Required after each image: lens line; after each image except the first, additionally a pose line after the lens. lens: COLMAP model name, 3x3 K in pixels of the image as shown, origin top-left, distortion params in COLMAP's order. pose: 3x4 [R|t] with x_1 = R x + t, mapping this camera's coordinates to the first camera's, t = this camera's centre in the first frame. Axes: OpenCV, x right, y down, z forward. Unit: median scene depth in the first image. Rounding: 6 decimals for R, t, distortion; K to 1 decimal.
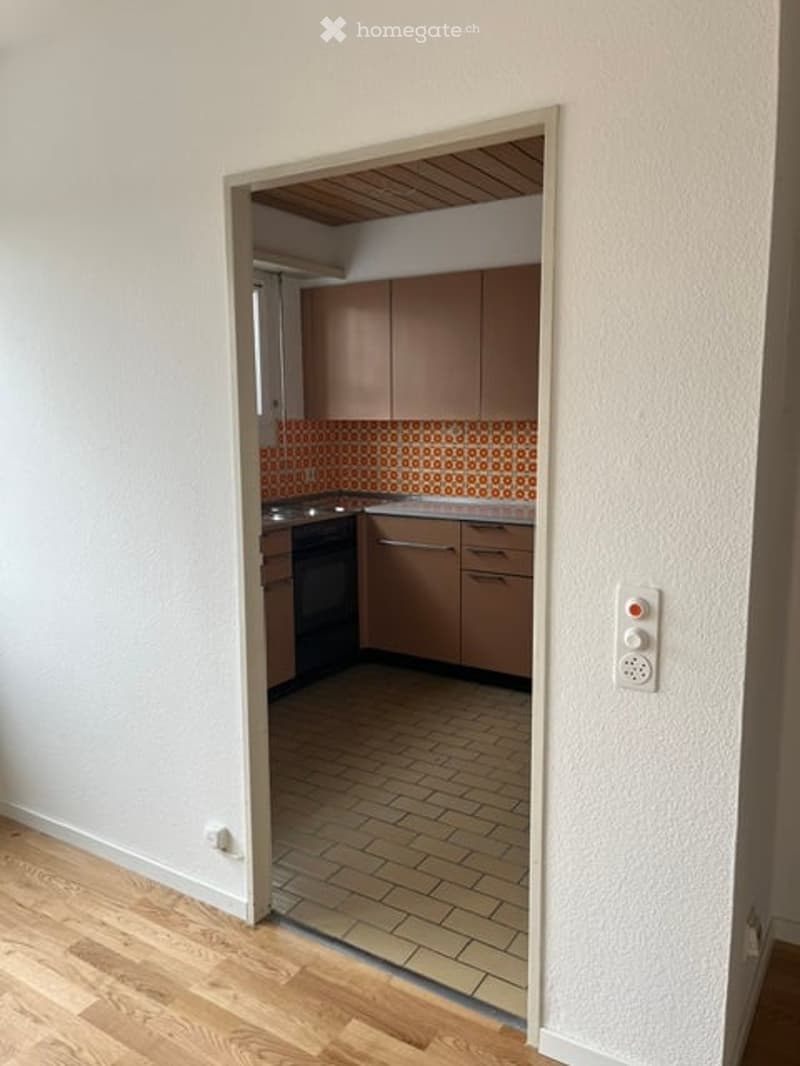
lens RADIAL K [[812.4, 0, 396.1], [0, 812.4, 529.4], [0, 0, 1]] dist [0.042603, -0.019992]
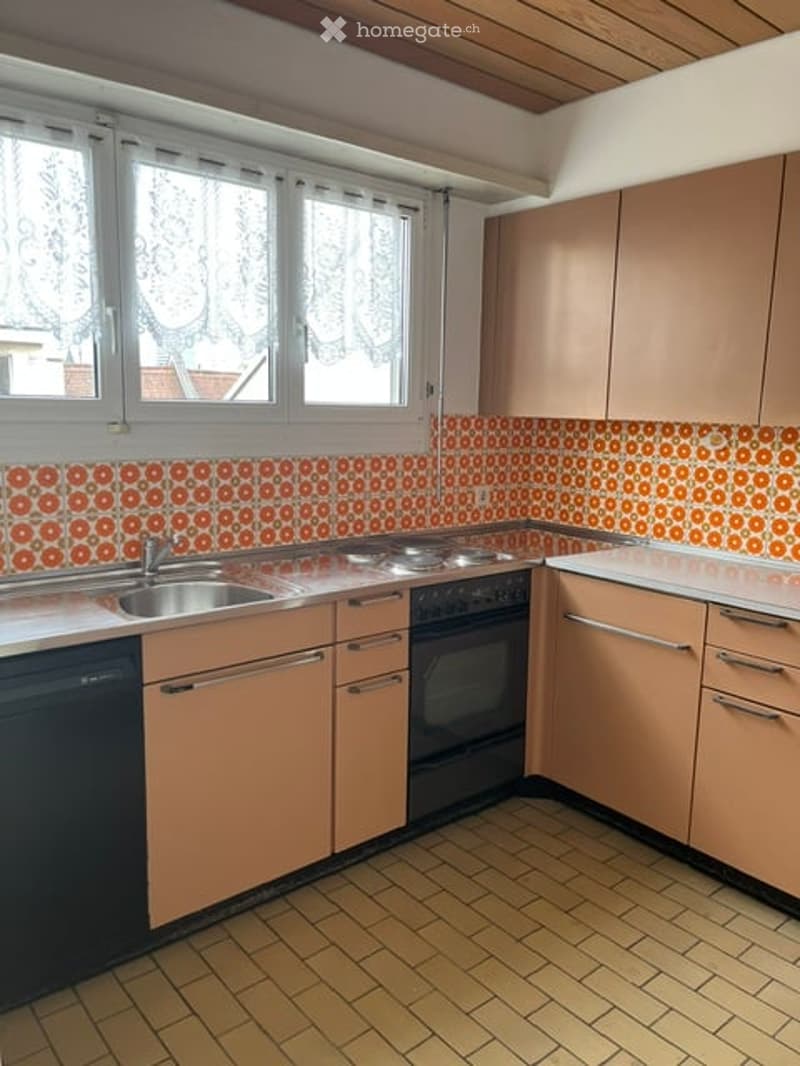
lens RADIAL K [[812.4, 0, 408.0], [0, 812.4, 537.7], [0, 0, 1]] dist [0.042603, -0.019992]
pose [[0.951766, 0.076871, -0.297039, 0.041050], [-0.071167, 0.997014, 0.029987, -0.049685], [0.298457, -0.007401, 0.954394, 0.339310]]
